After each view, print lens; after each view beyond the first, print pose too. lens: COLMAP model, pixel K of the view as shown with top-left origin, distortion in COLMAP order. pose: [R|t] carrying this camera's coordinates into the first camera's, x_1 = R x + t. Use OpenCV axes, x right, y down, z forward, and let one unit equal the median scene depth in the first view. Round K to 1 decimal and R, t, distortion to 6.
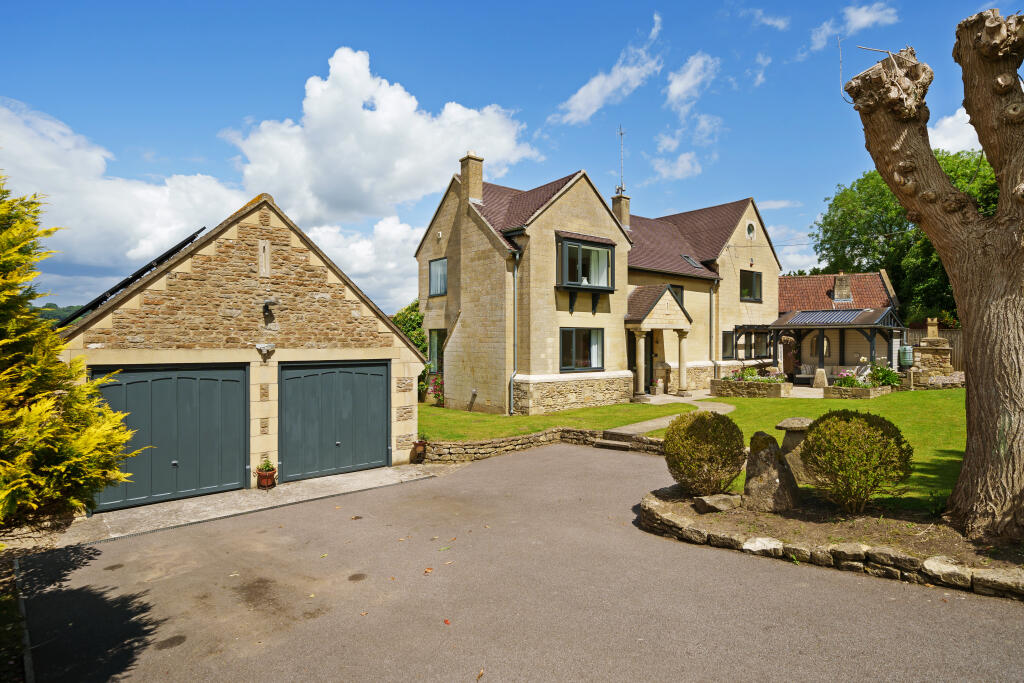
lens RADIAL K [[538.9, 0, 512.0], [0, 538.9, 341.5], [0, 0, 1]] dist [0.002506, 0.000386]
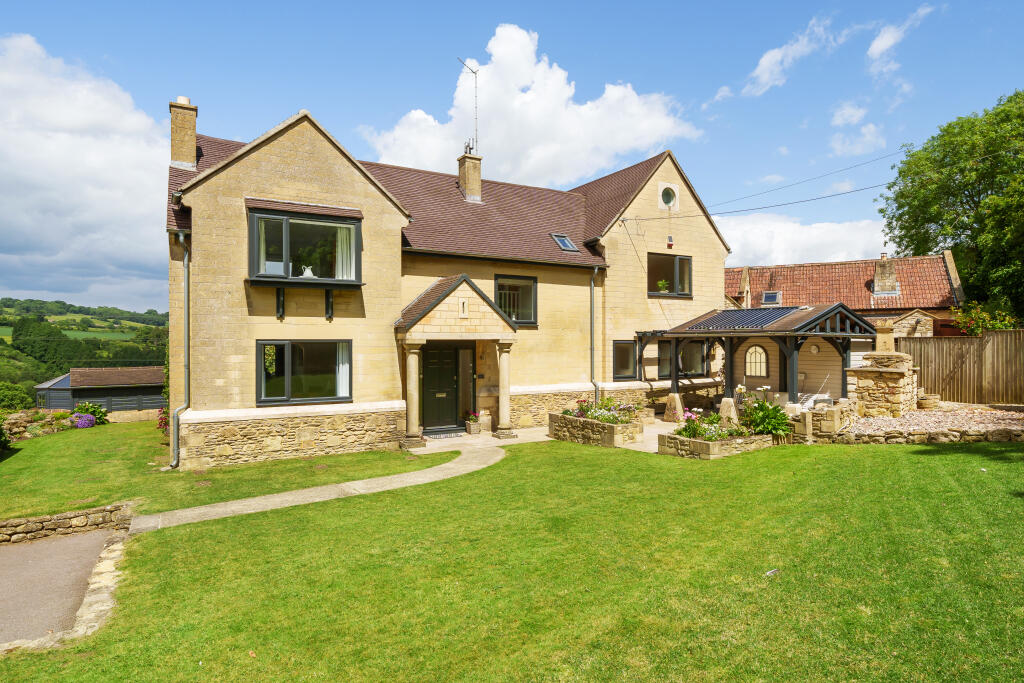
lens RADIAL K [[574.4, 0, 512.0], [0, 574.4, 341.5], [0, 0, 1]] dist [-0.003544, -0.000369]
pose [[0.987953, -0.004405, -0.154692, 0.475368], [0.003624, 0.999979, -0.005329, -0.017662], [0.154712, 0.004704, 0.987948, 0.300838]]
